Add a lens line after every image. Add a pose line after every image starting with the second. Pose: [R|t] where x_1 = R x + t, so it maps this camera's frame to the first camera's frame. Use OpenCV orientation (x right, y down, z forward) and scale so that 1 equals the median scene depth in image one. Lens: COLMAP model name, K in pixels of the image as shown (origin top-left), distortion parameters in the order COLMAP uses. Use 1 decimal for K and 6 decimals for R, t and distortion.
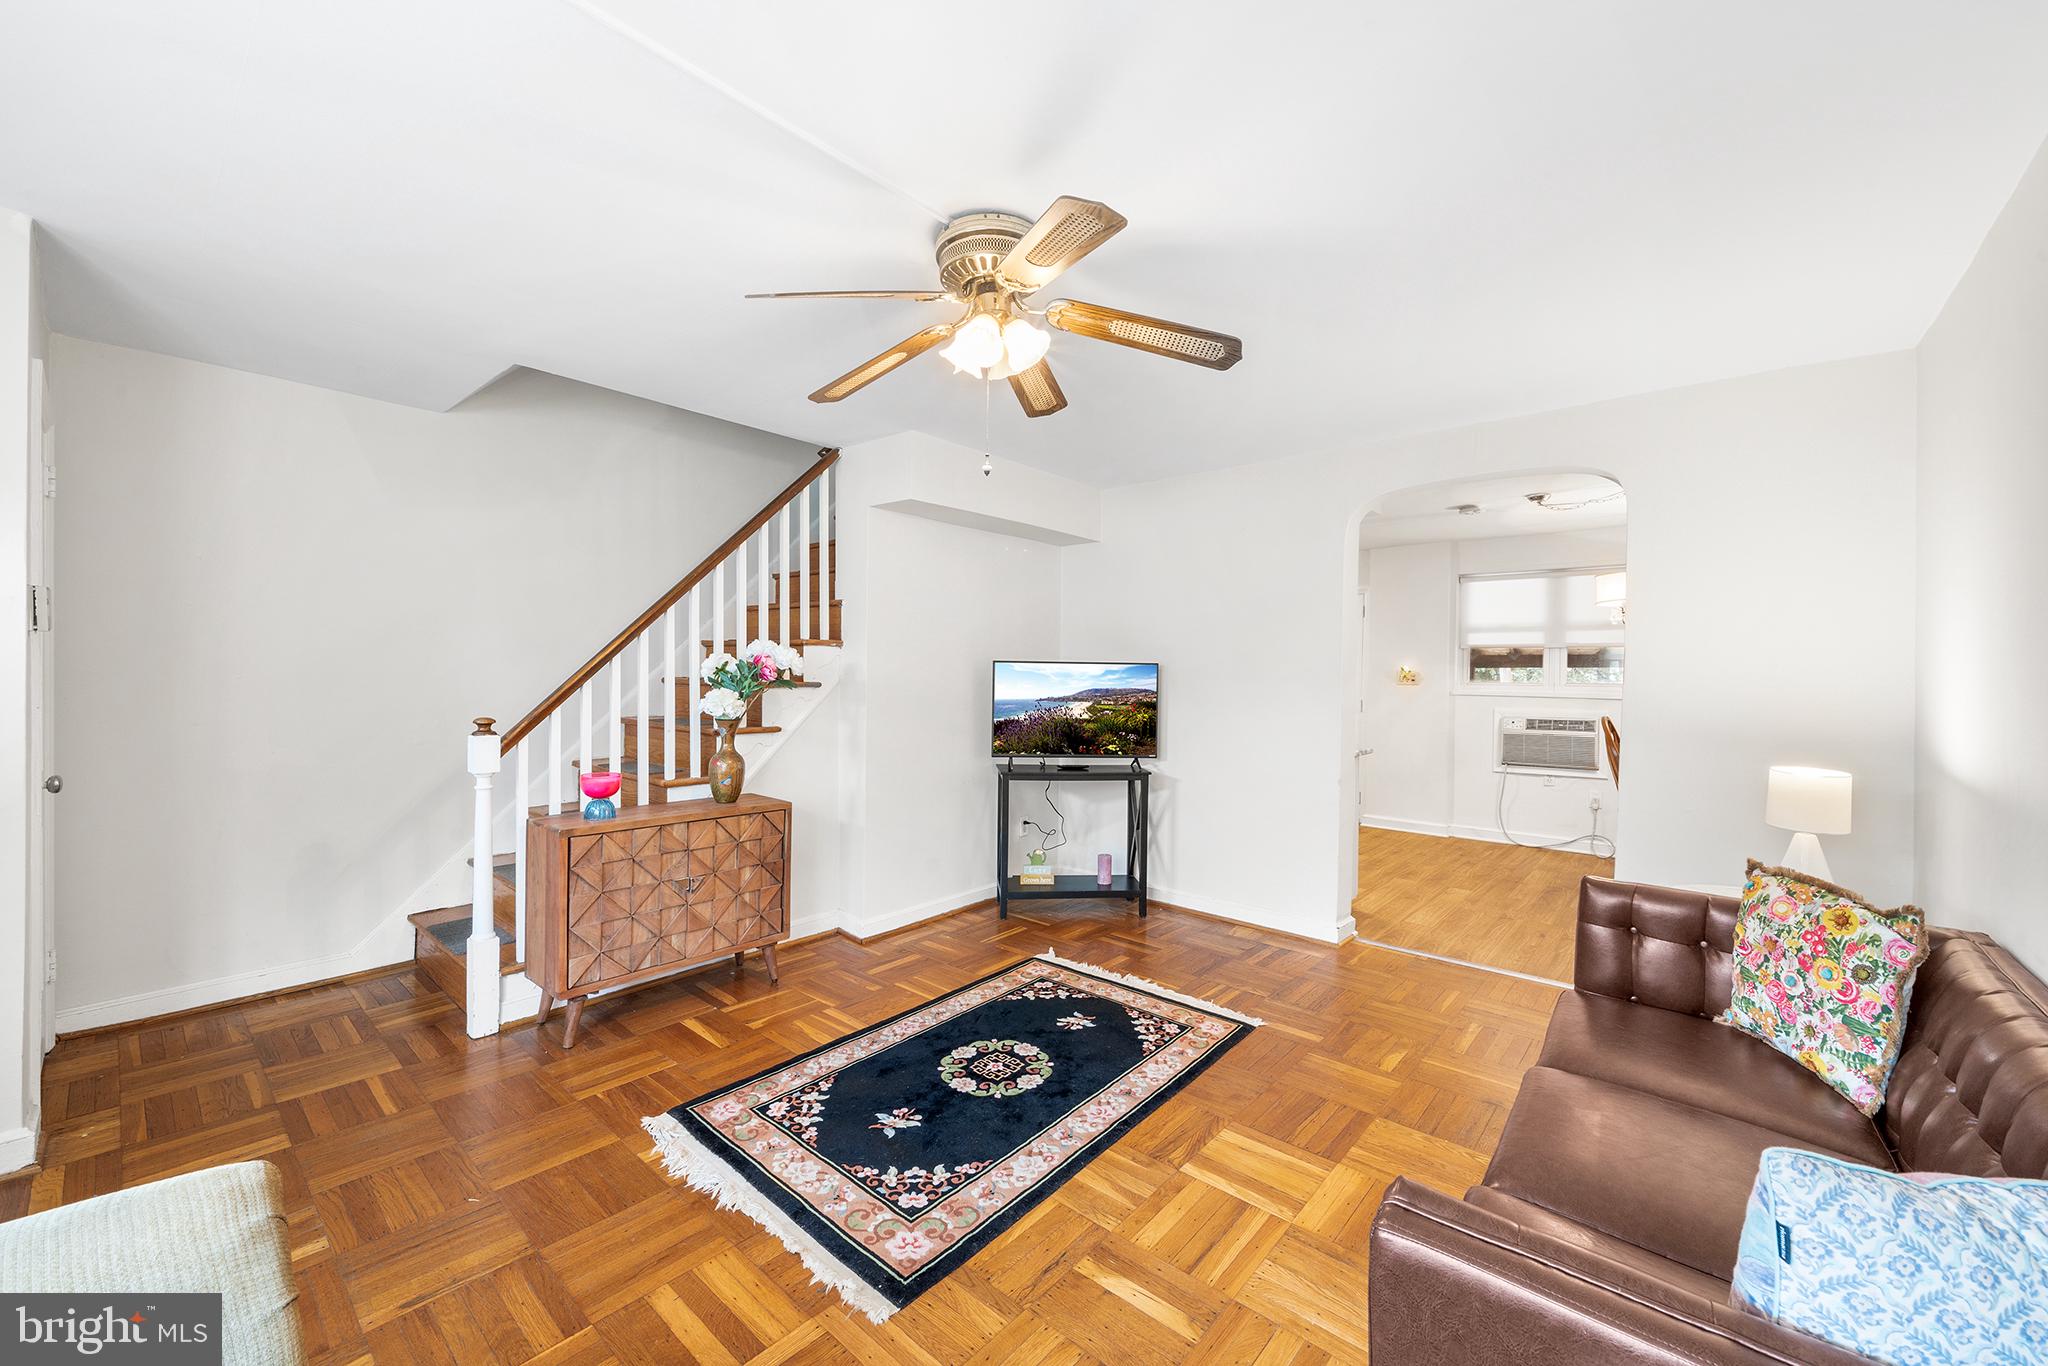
lens RADIAL K [[797.4, 0, 1032.0], [0, 797.4, 687.0], [0, 0, 1]] dist [-0.001832, -0.000359]
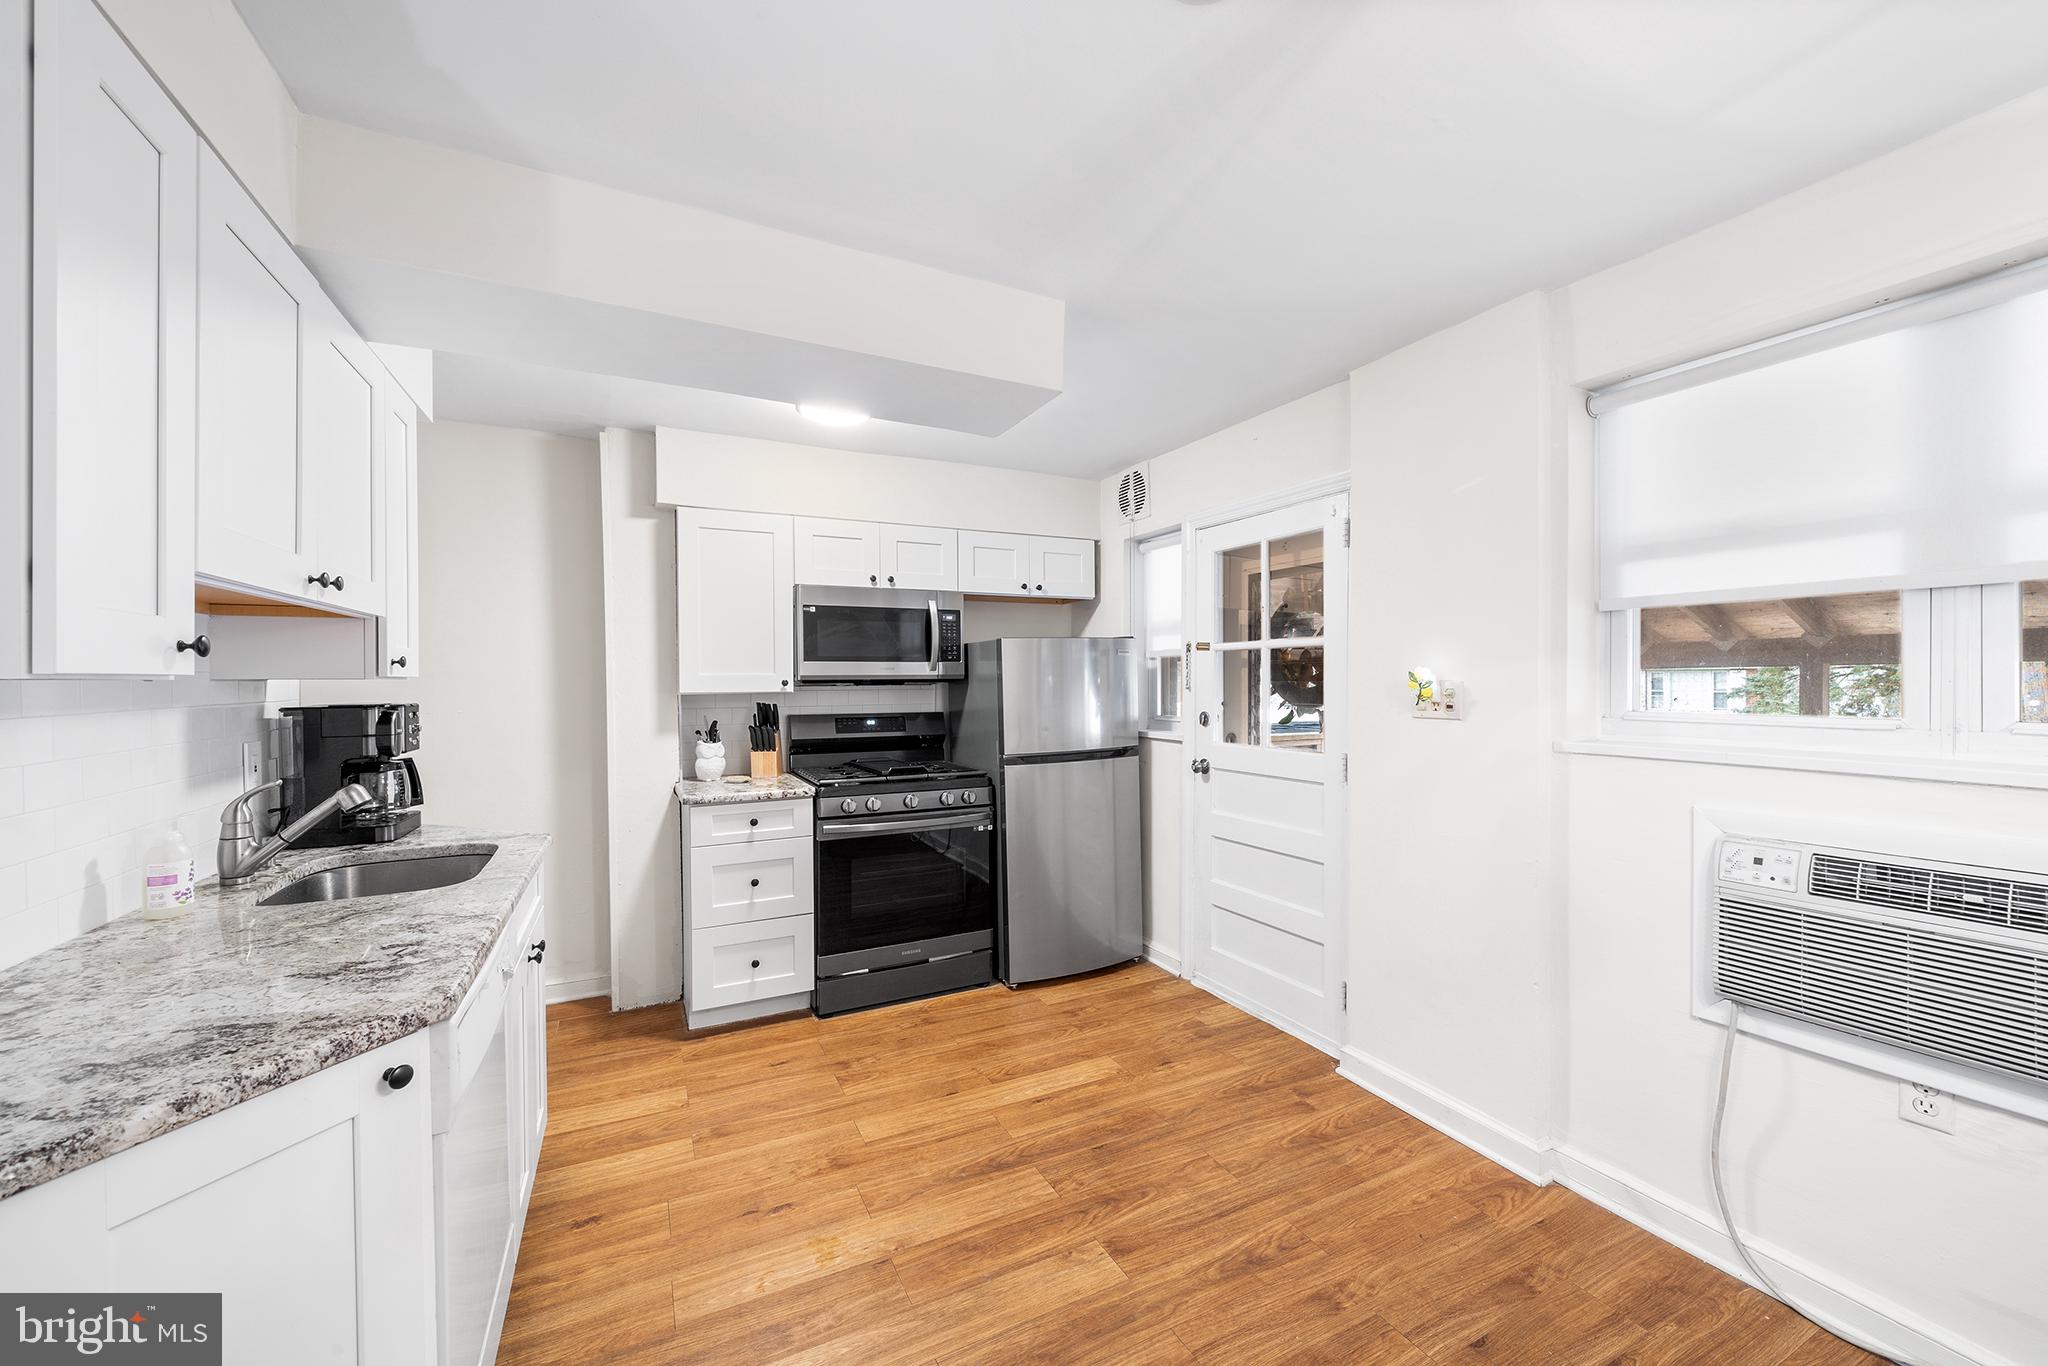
lens RADIAL K [[797.4, 0, 1026.6], [0, 797.4, 686.0], [0, 0, 1]] dist [-0.001832, -0.000359]
pose [[0.920647, -0.010266, -0.390260, 1.005234], [0.007222, 0.999931, -0.009267, -0.035878], [0.390328, 0.005713, 0.920658, 1.351389]]
